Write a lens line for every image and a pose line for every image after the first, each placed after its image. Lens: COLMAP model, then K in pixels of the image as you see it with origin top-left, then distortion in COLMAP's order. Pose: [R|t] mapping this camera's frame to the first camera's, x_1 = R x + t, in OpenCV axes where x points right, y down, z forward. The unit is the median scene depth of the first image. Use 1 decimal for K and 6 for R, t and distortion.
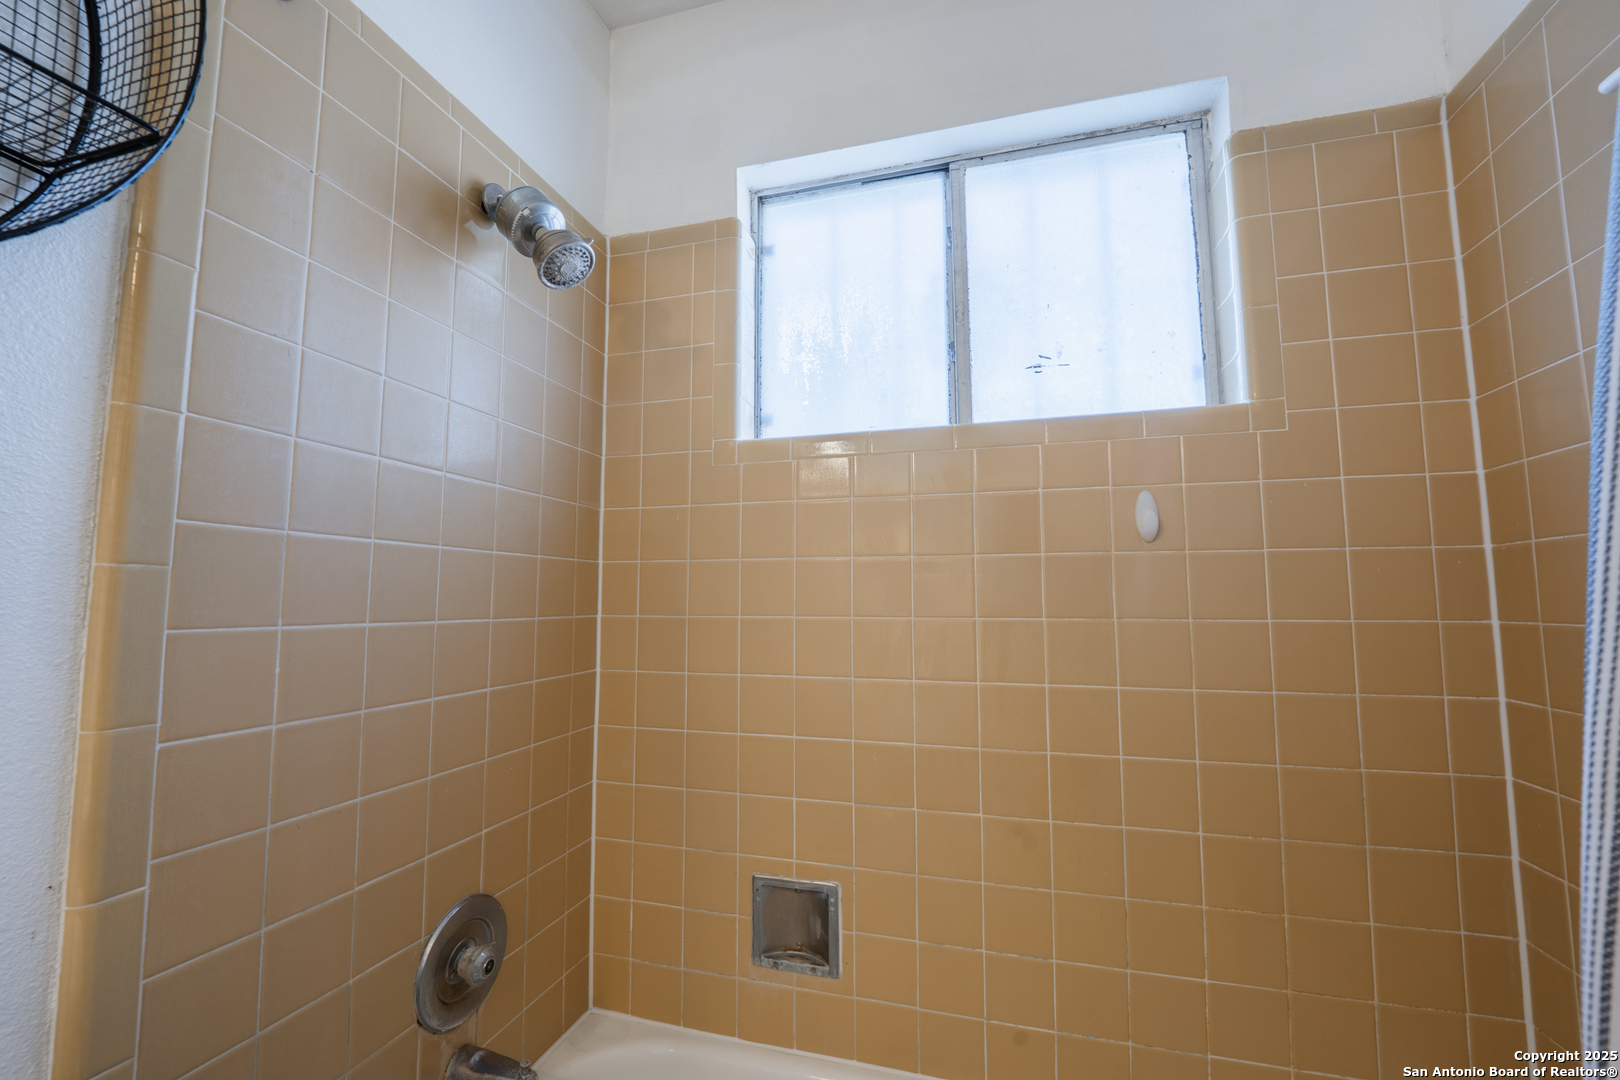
lens RADIAL K [[667.2, 0, 799.2], [0, 667.2, 540.8], [0, 0, 1]] dist [-0.010508, -0.001187]
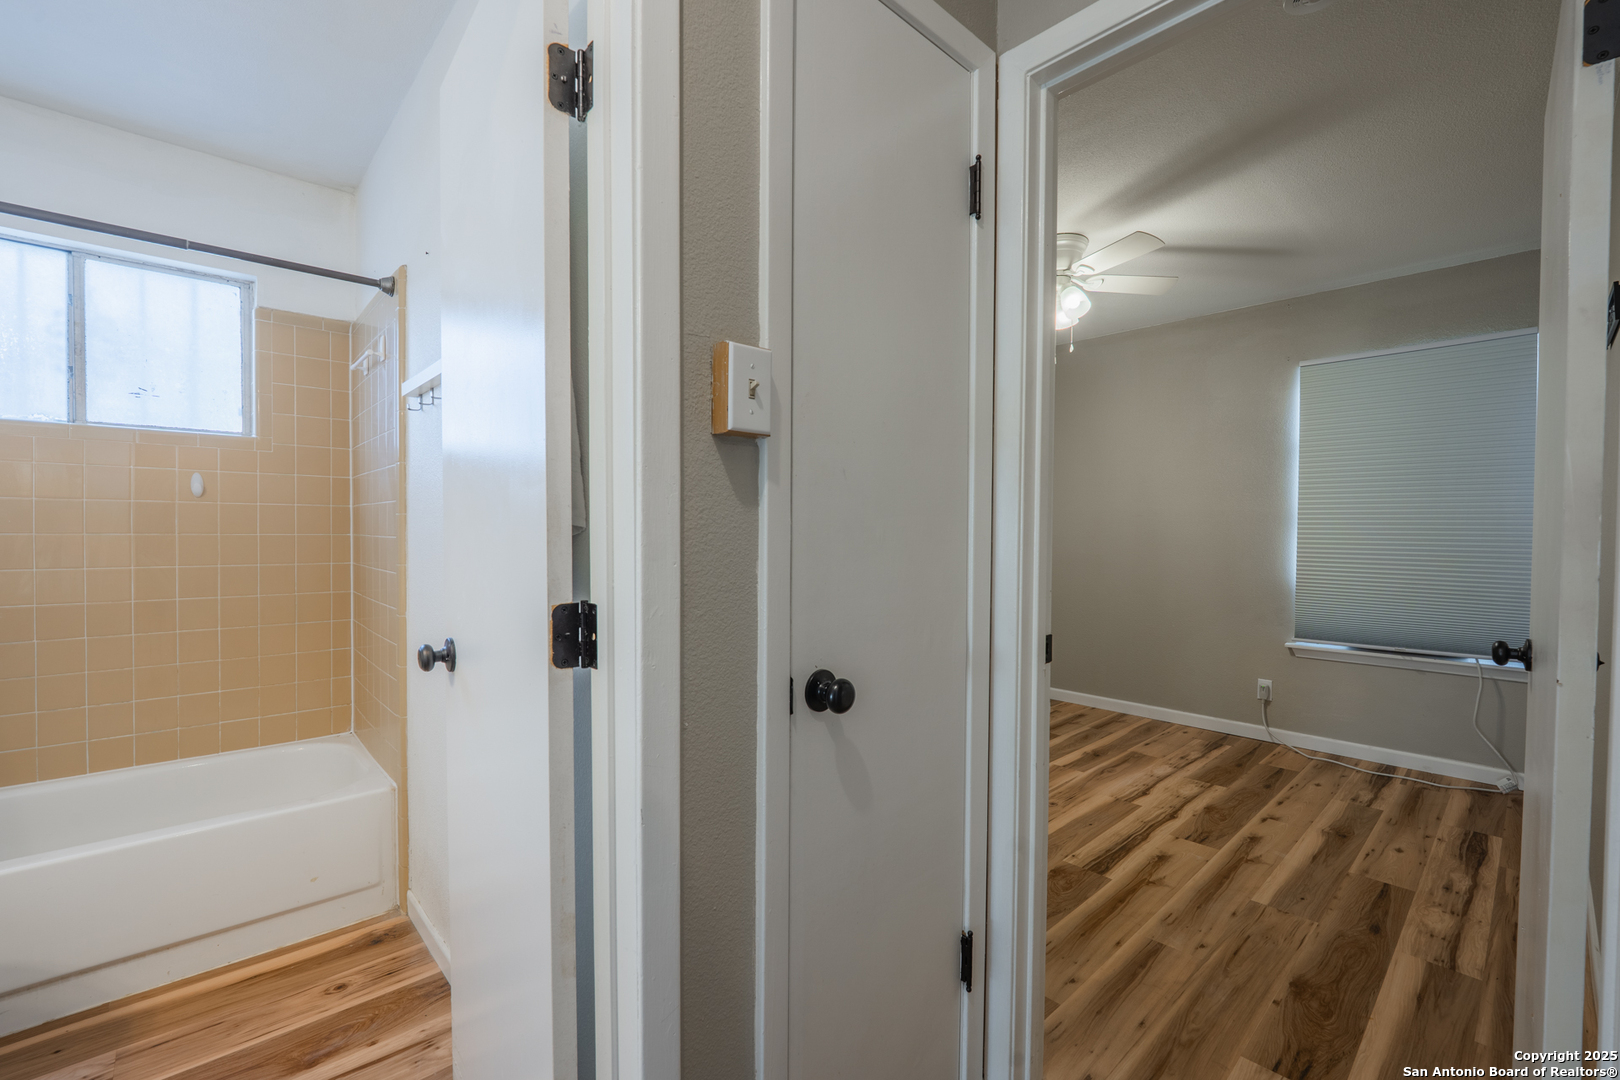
lens RADIAL K [[667.2, 0, 785.7], [0, 667.2, 551.1], [0, 0, 1]] dist [-0.010508, -0.001187]
pose [[0.522320, -0.015379, 0.852611, -0.240070], [-0.086634, 0.993707, 0.070997, -0.115499], [-0.848337, -0.110948, 0.517701, -1.394003]]
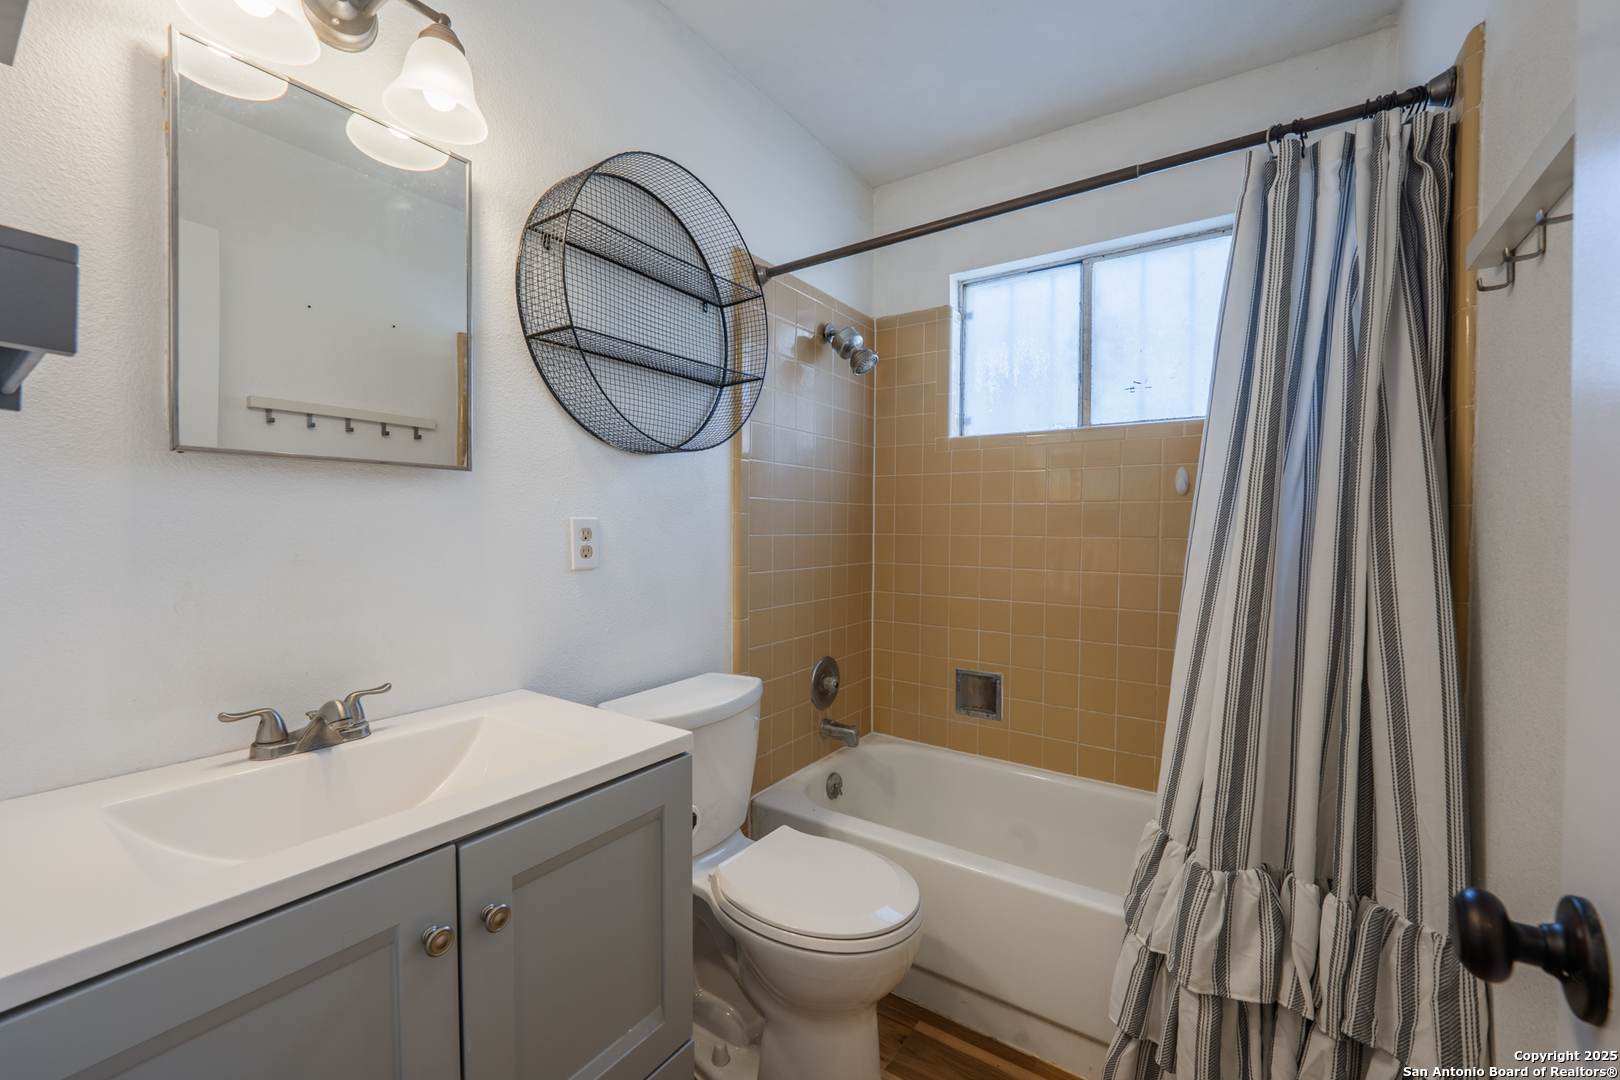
lens RADIAL K [[667.2, 0, 801.8], [0, 667.2, 539.9], [0, 0, 1]] dist [-0.010508, -0.001187]
pose [[0.950275, 0.015134, -0.311044, 0.091849], [0.018833, 0.994198, 0.105909, -0.073995], [0.310842, -0.106500, 0.944476, -0.848930]]
